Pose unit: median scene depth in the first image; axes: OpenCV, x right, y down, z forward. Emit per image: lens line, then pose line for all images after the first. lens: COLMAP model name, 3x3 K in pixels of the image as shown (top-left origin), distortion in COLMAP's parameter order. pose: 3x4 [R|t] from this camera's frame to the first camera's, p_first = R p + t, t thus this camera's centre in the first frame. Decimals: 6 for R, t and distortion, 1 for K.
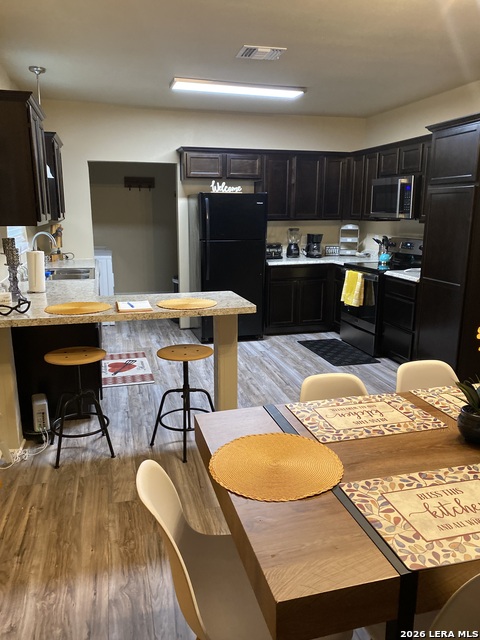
lens RADIAL K [[484.3, 0, 237.0], [0, 484.3, 323.9], [0, 0, 1]] dist [0.050806, -0.054076]
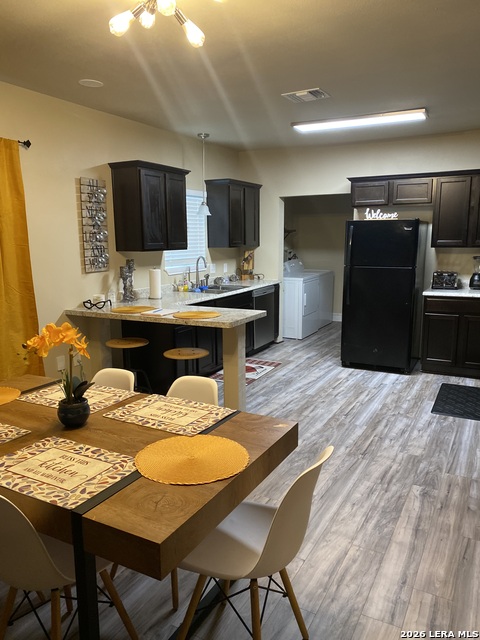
lens RADIAL K [[484.3, 0, 237.0], [0, 484.3, 323.9], [0, 0, 1]] dist [0.050806, -0.054076]
pose [[0.726146, 0.112088, -0.678342, 0.486013], [-0.146764, 0.989151, 0.006339, -0.023818], [0.671693, 0.094954, 0.734719, 0.097796]]
